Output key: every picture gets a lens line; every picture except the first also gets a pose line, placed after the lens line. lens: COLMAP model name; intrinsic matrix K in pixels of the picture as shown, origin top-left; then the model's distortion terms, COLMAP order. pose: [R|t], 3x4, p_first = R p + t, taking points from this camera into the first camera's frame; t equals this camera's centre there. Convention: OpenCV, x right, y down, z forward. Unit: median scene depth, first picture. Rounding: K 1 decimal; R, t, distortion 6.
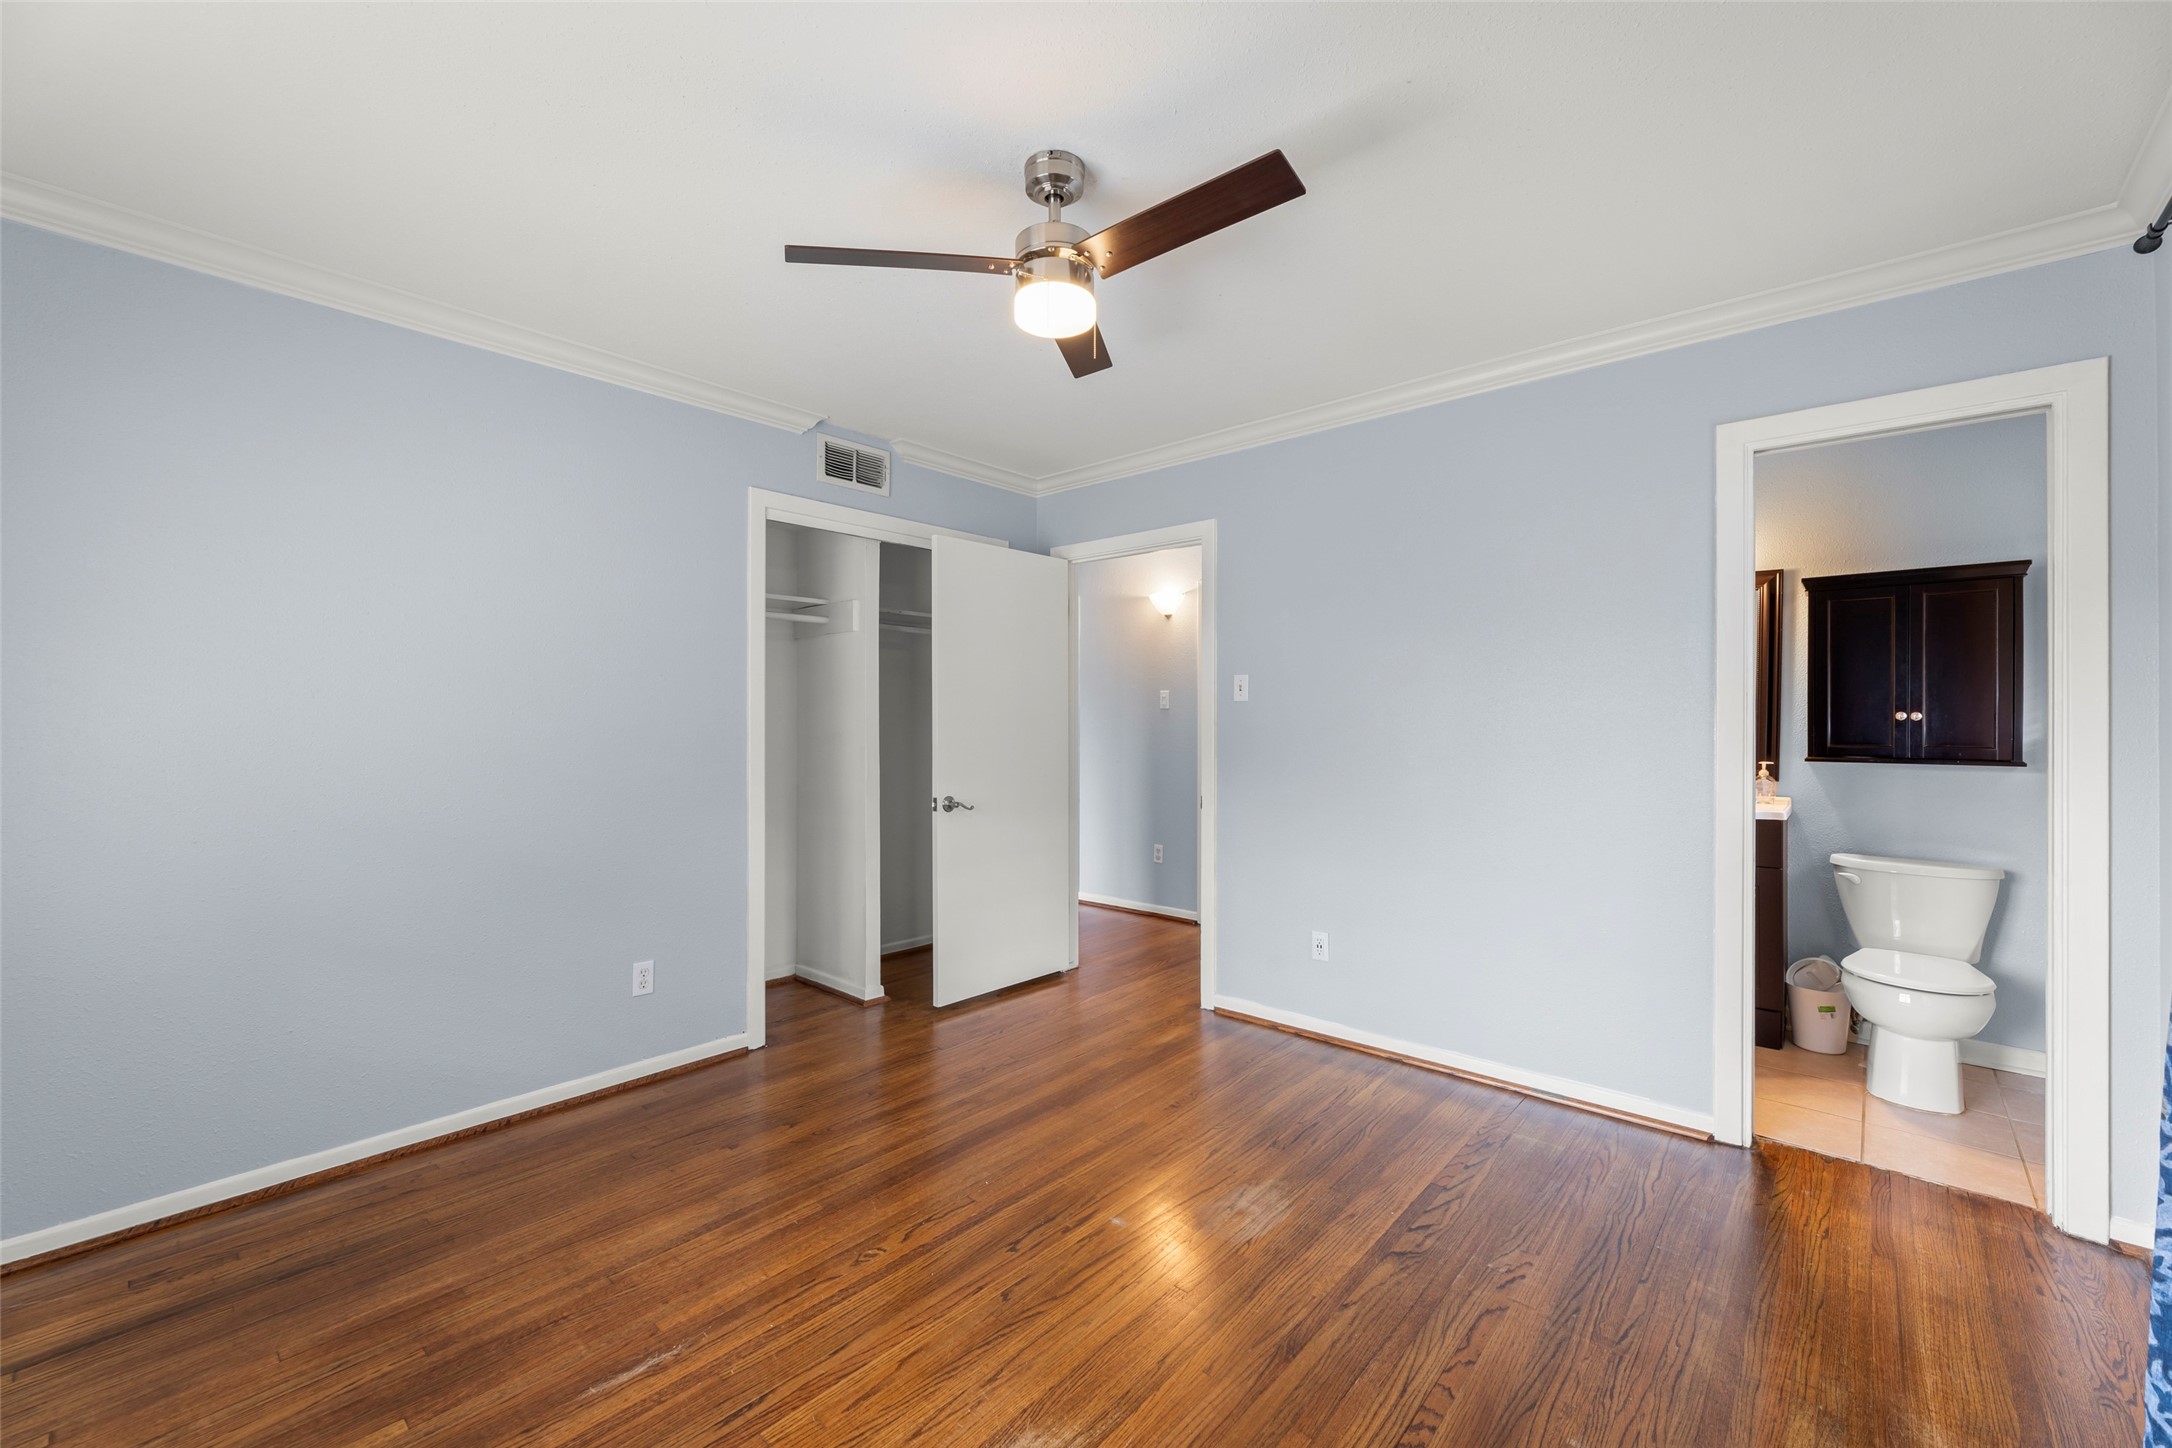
lens RADIAL K [[894.0, 0, 1086.0], [0, 894.0, 724.0], [0, 0, 1]] dist [0.001492, 0.000041]
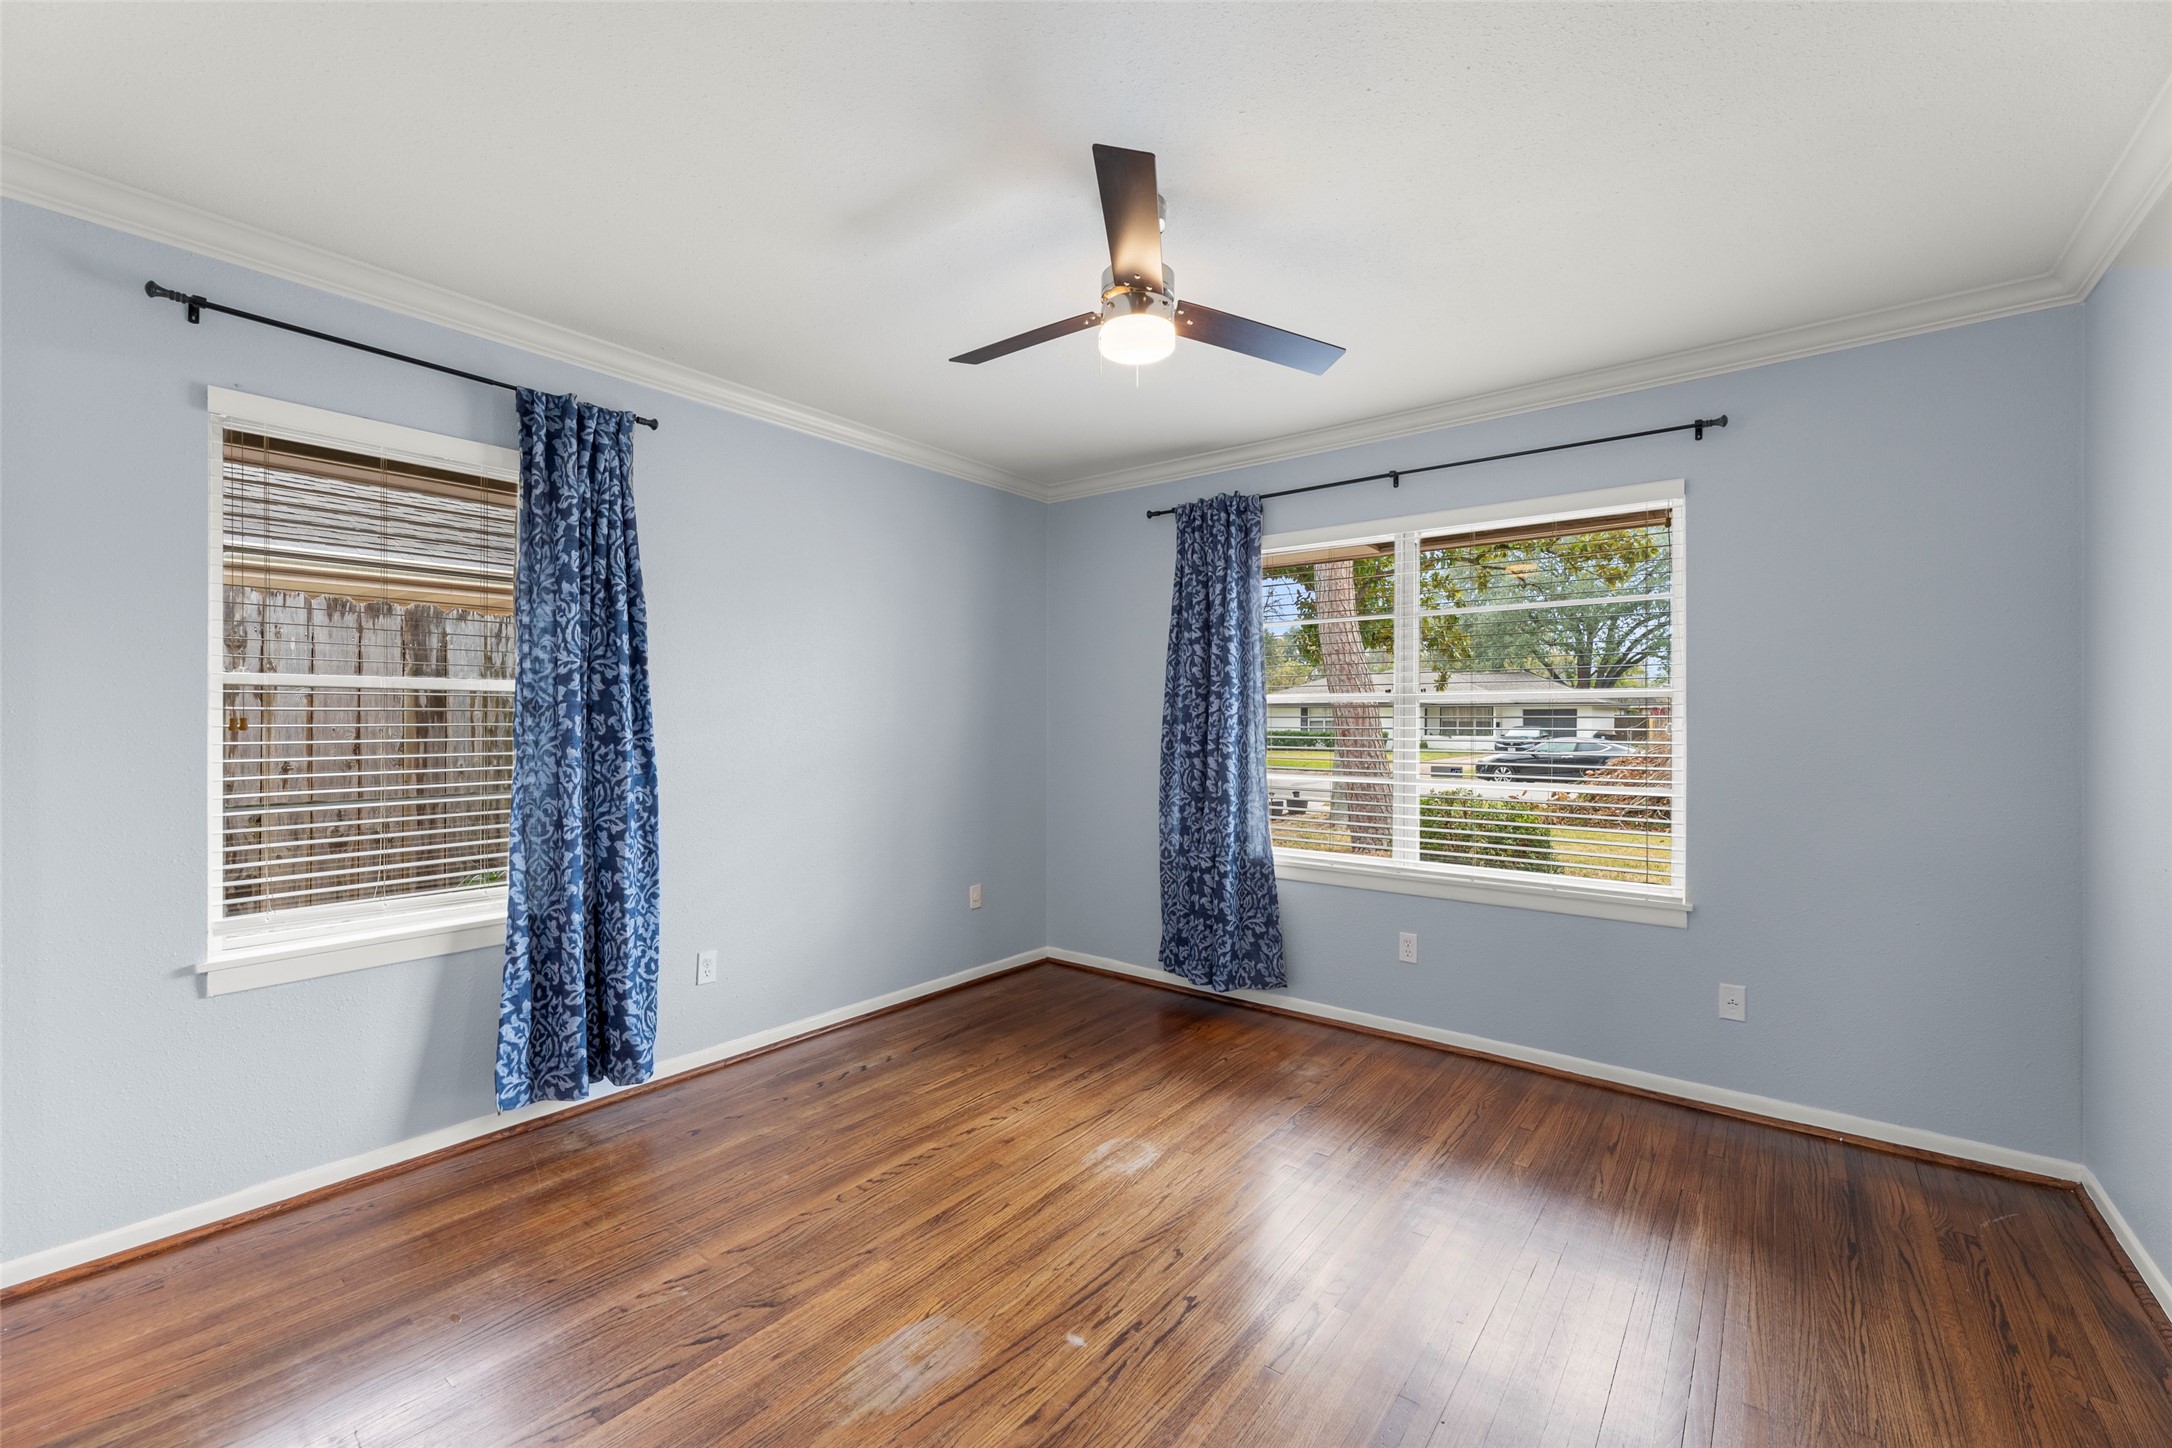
lens RADIAL K [[894.0, 0, 1086.0], [0, 894.0, 724.0], [0, 0, 1]] dist [0.001492, 0.000041]
pose [[-0.998528, -0.004175, -0.054081, 0.061296], [-0.004877, 0.999905, 0.012860, -0.010910], [0.054022, 0.013105, -0.998454, 1.510552]]
